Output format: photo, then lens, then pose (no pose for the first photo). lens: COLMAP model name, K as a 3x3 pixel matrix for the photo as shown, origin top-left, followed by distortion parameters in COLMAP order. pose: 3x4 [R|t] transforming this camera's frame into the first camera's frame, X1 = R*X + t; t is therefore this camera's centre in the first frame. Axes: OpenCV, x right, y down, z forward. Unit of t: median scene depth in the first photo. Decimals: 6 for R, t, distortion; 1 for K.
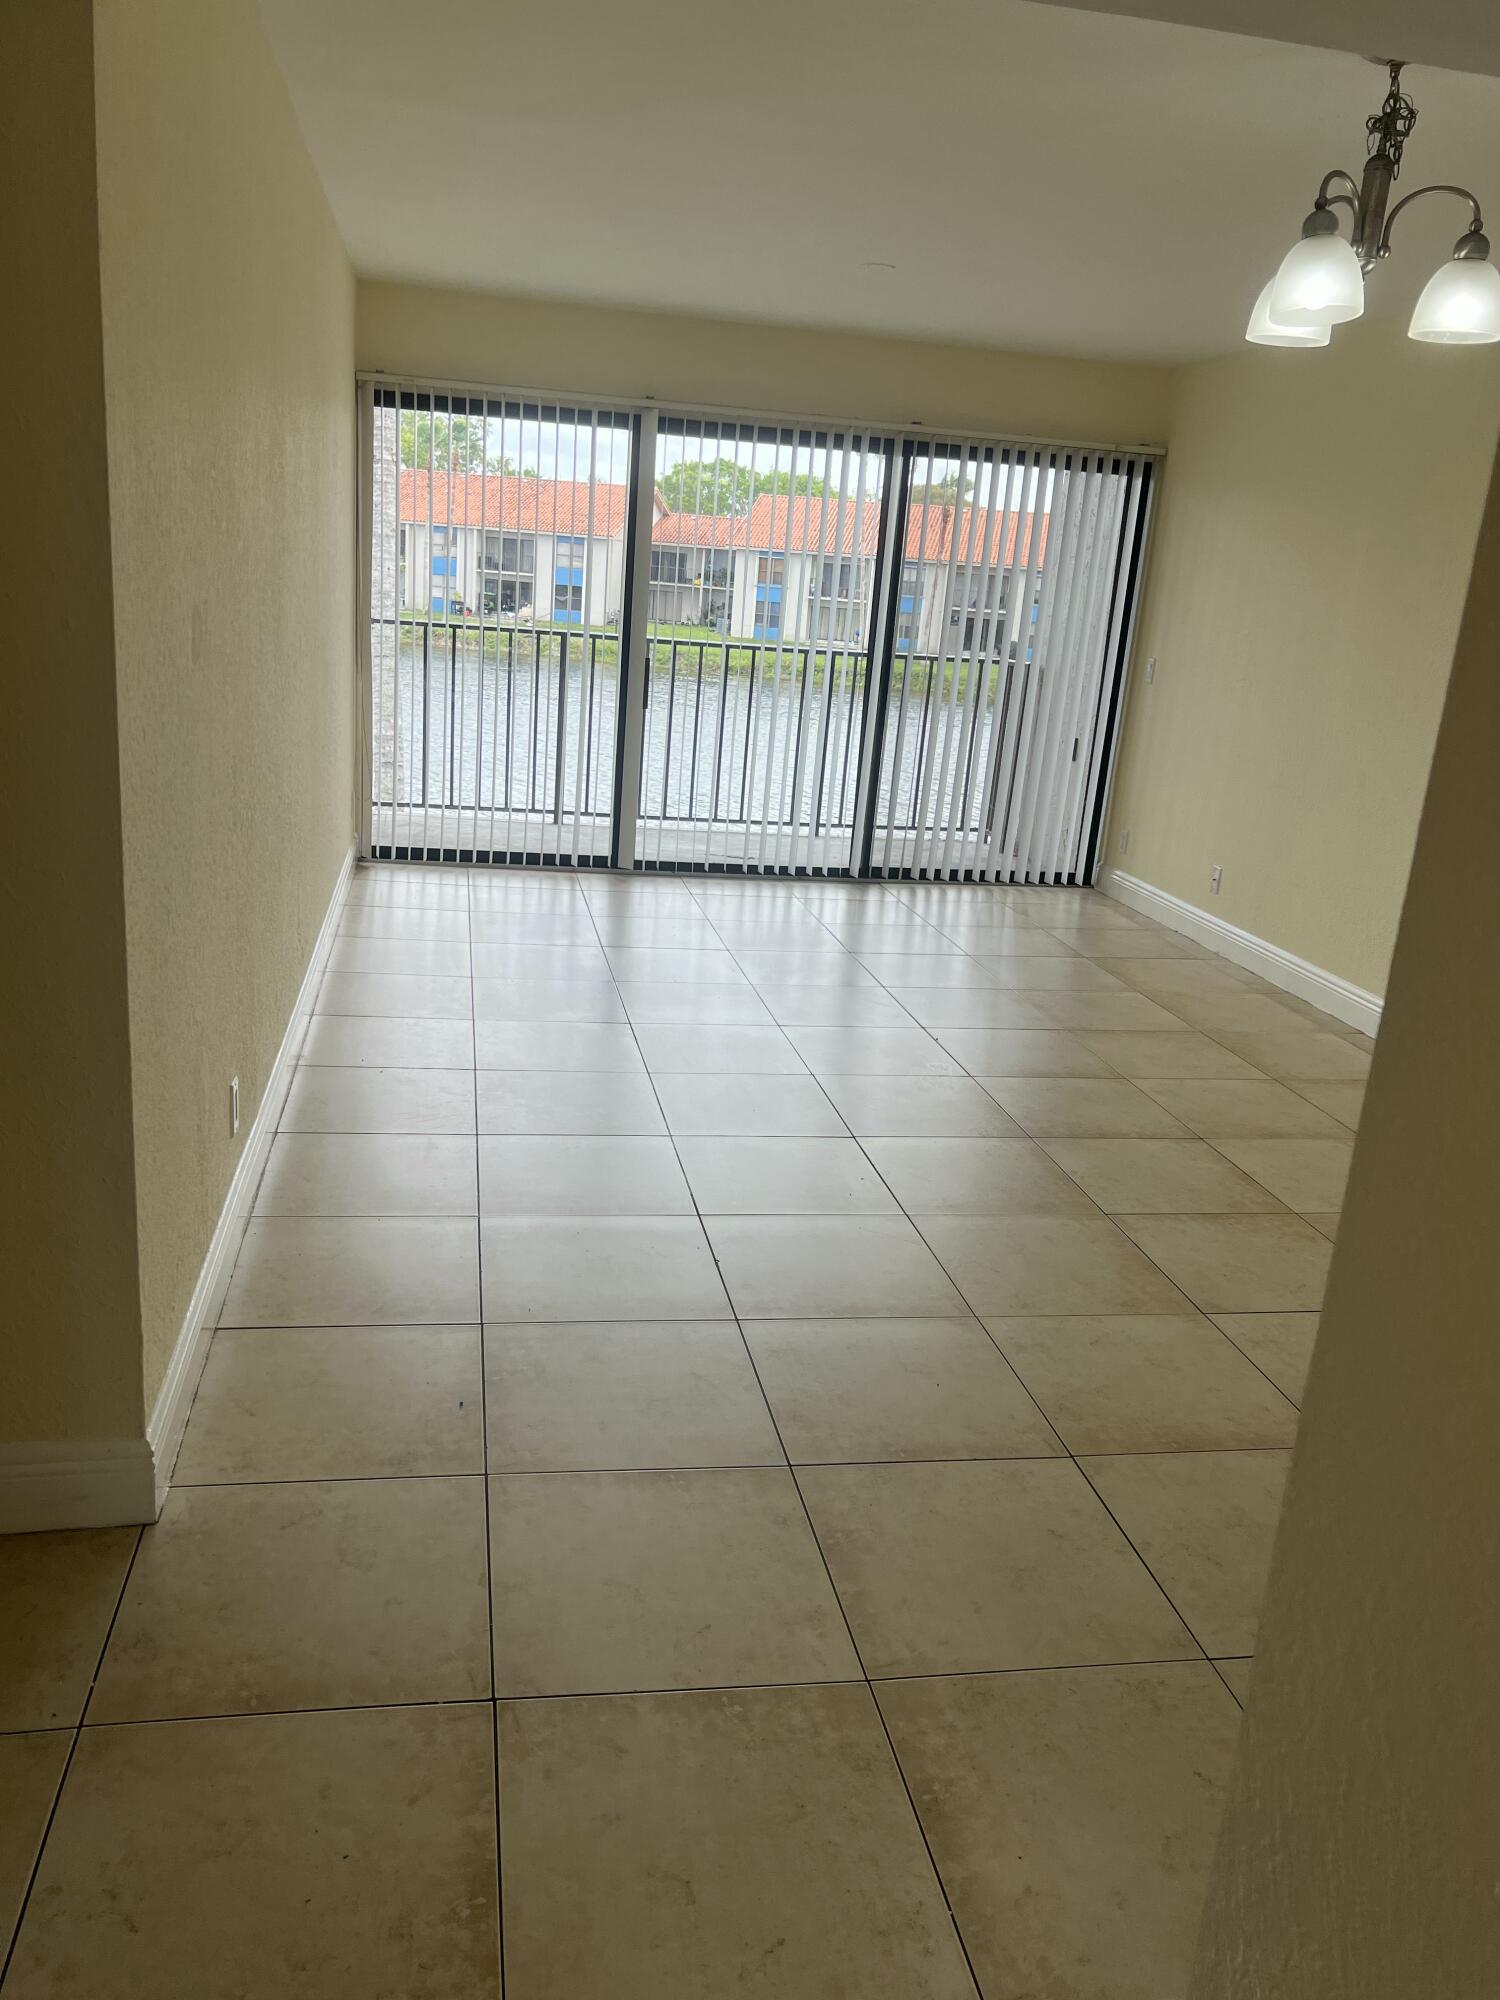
lens RADIAL K [[1508.2, 0, 740.9], [0, 1508.2, 998.1], [0, 0, 1]] dist [0.048977, -0.063456]
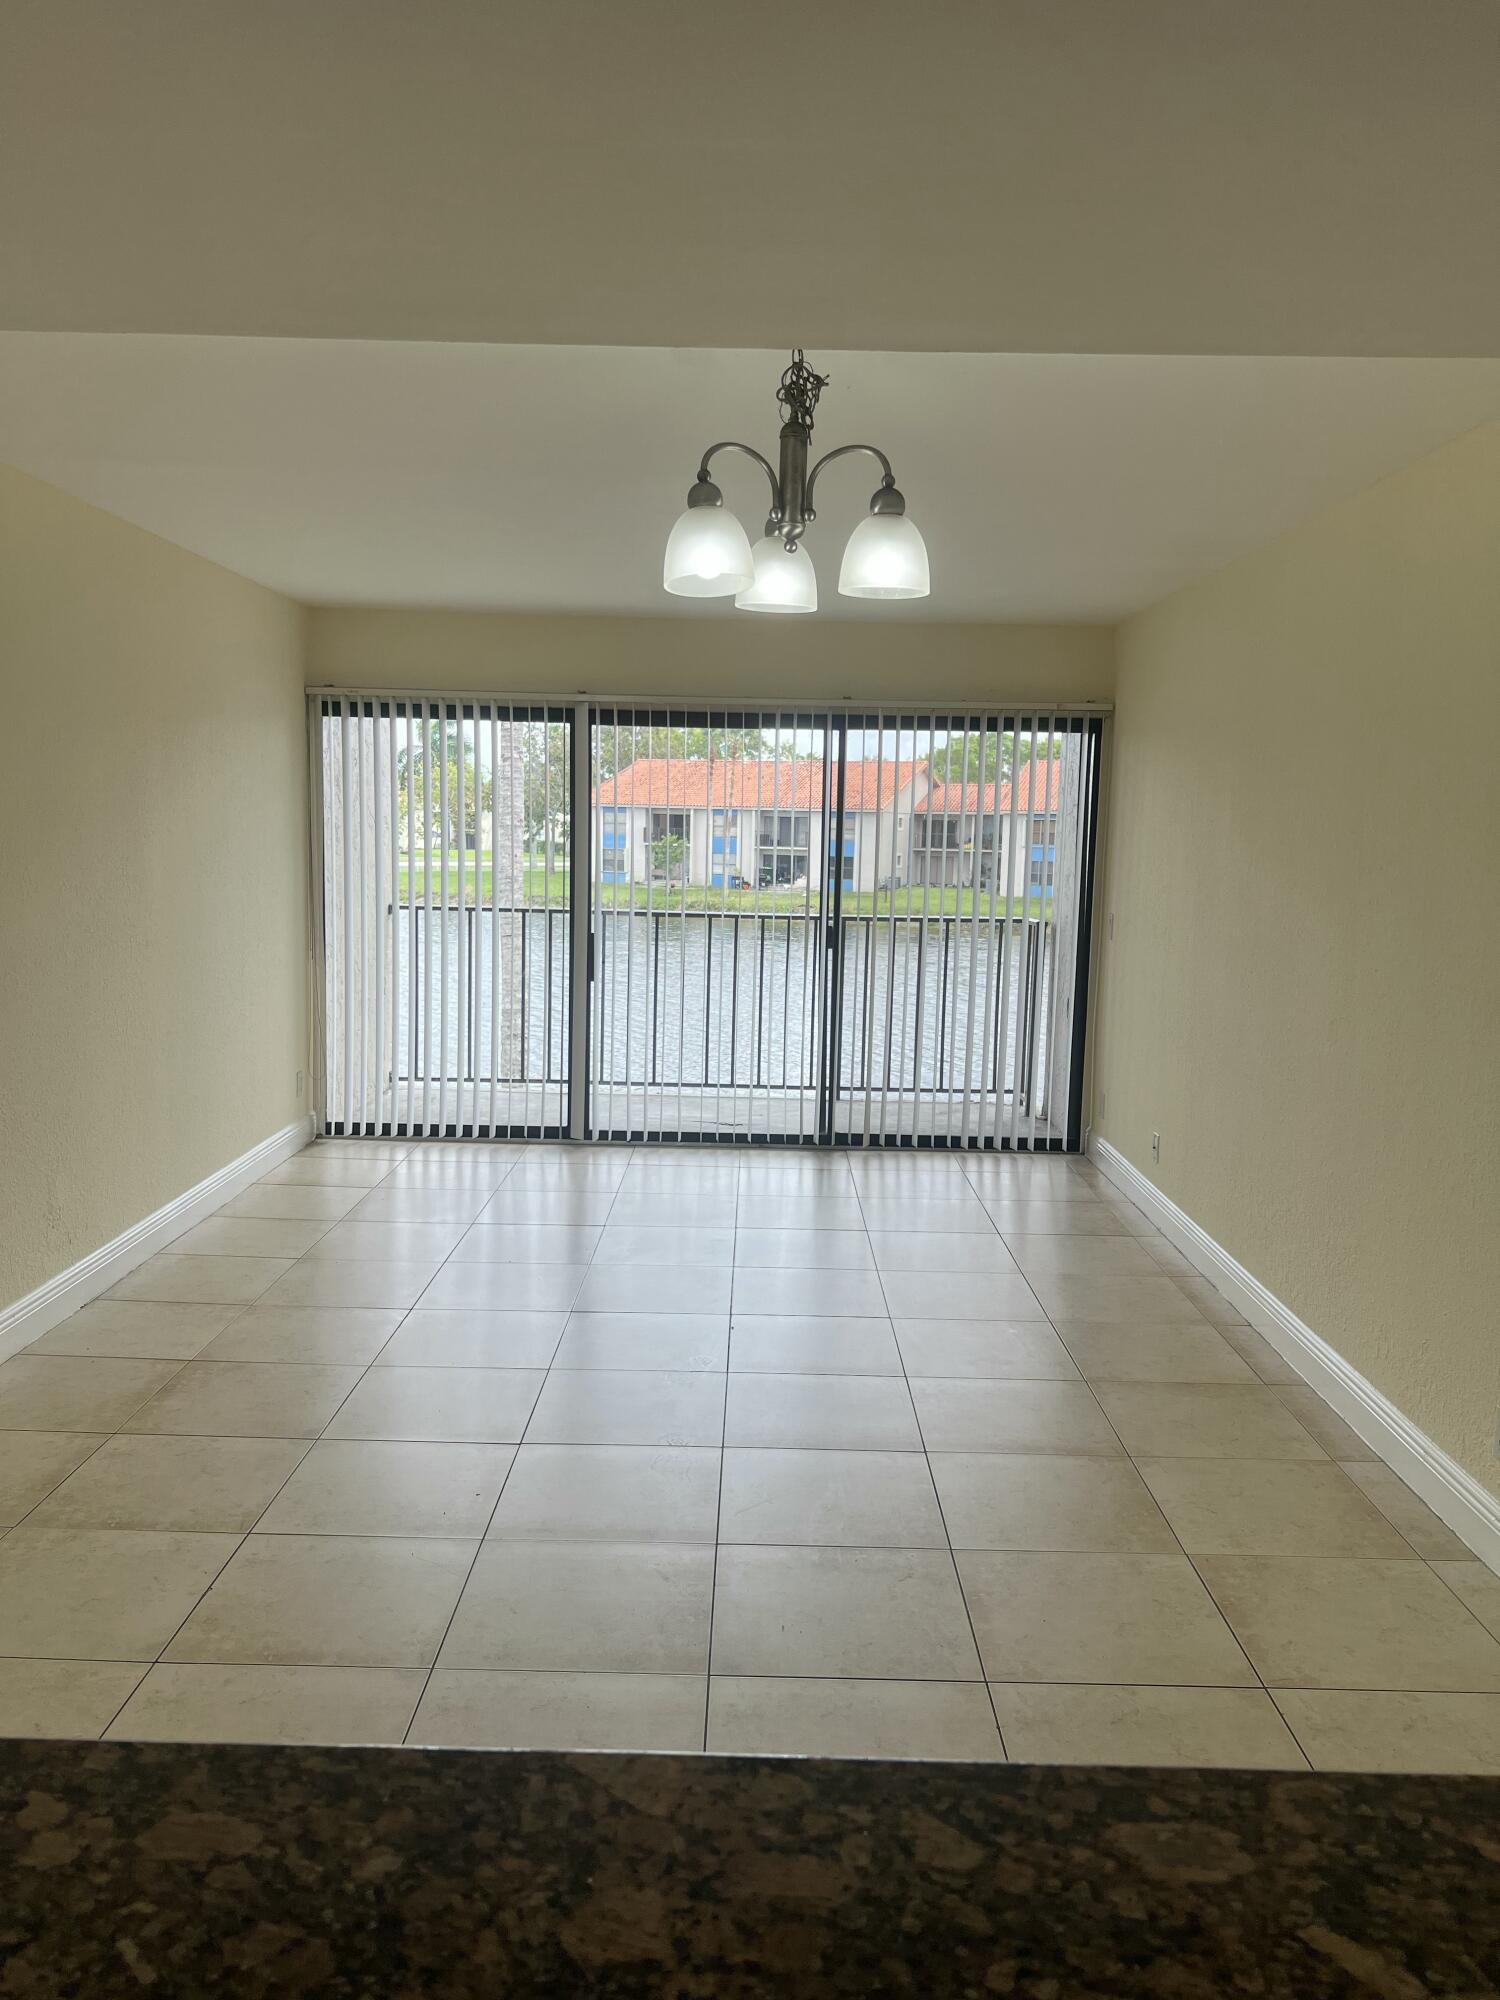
lens RADIAL K [[1508.2, 0, 751.7], [0, 1508.2, 984.8], [0, 0, 1]] dist [0.048977, -0.063456]
pose [[0.983014, -0.031851, -0.180744, 0.211267], [-0.001030, 0.983853, -0.178977, -0.008093], [0.183526, 0.176123, 0.967109, 0.041724]]
